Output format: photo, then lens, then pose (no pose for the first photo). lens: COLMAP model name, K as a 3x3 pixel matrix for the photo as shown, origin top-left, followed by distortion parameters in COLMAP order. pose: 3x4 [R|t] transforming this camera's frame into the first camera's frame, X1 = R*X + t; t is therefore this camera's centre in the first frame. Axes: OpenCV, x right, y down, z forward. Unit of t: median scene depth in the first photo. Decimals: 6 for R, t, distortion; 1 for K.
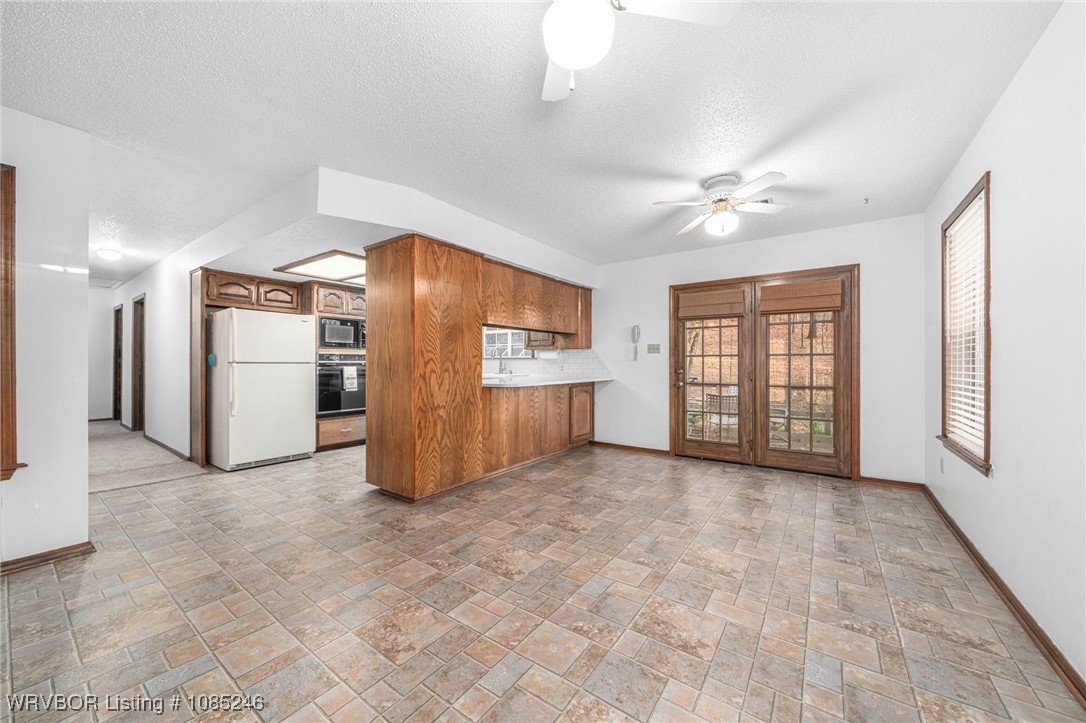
lens RADIAL K [[392.8, 0, 543.0], [0, 392.8, 361.5], [0, 0, 1]] dist [-0.001238, -0.000066]
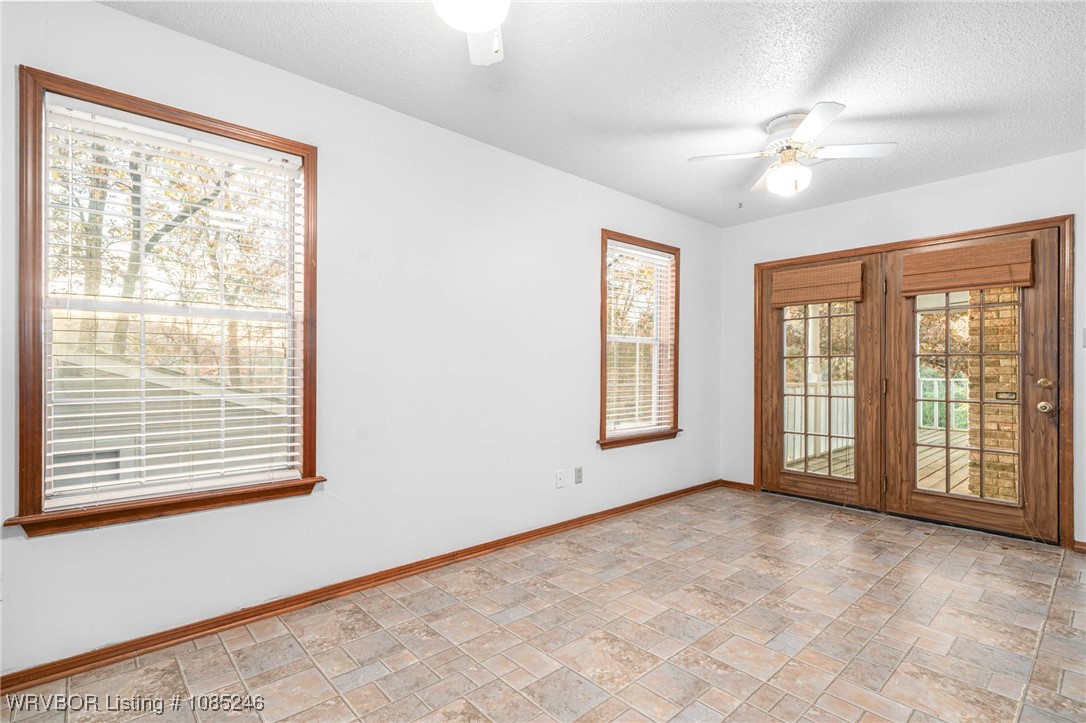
lens RADIAL K [[519.4, 0, 542.2], [0, 519.4, 367.3], [0, 0, 1]] dist [0.012530, -0.001379]
pose [[-0.977598, -0.006383, 0.210382, 0.215262], [-0.007192, 0.999969, -0.003079, 0.006339], [-0.210356, -0.004523, -0.977614, 1.139954]]
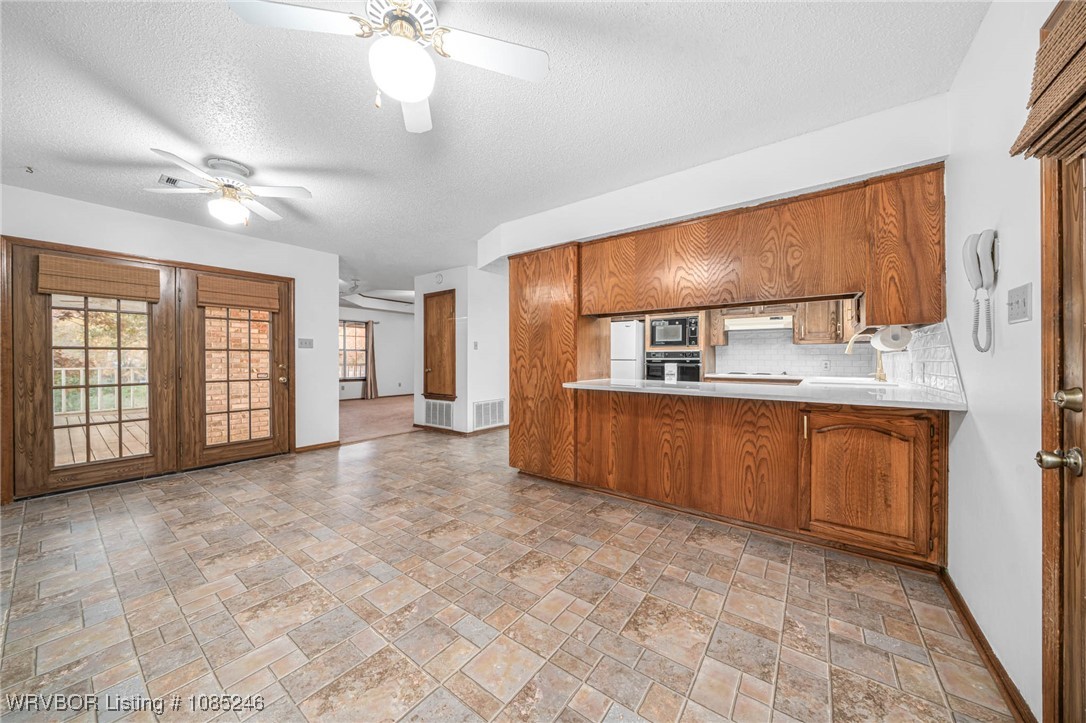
lens RADIAL K [[371.0, 0, 540.4], [0, 371.0, 362.3], [0, 0, 1]] dist [-0.007515, 0.000028]
pose [[-0.016000, 0.006154, -0.999853, 0.696885], [0.001779, 0.999980, 0.006126, 0.004580], [0.999870, -0.001681, -0.016010, 0.909015]]
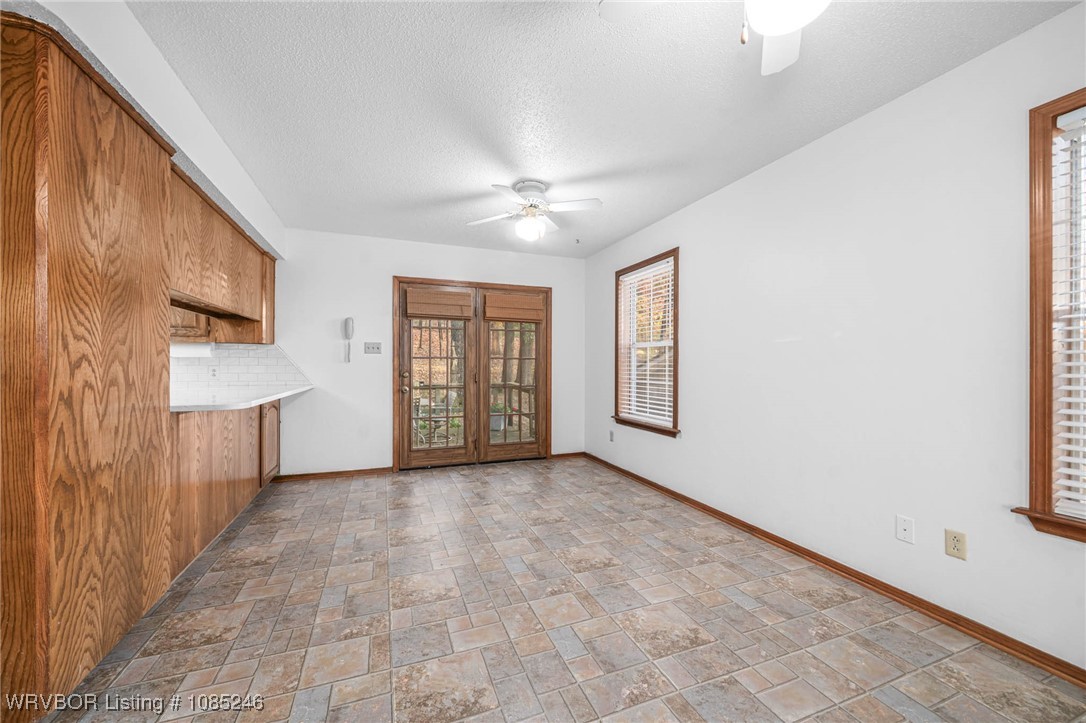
lens RADIAL K [[406.0, 0, 533.5], [0, 406.0, 365.3], [0, 0, 1]] dist [-0.001421, -0.000114]
pose [[0.558585, 0.001664, 0.829446, -0.316671], [-0.007660, 0.999966, 0.003153, -0.001624], [-0.829412, -0.008115, 0.558578, 0.313692]]
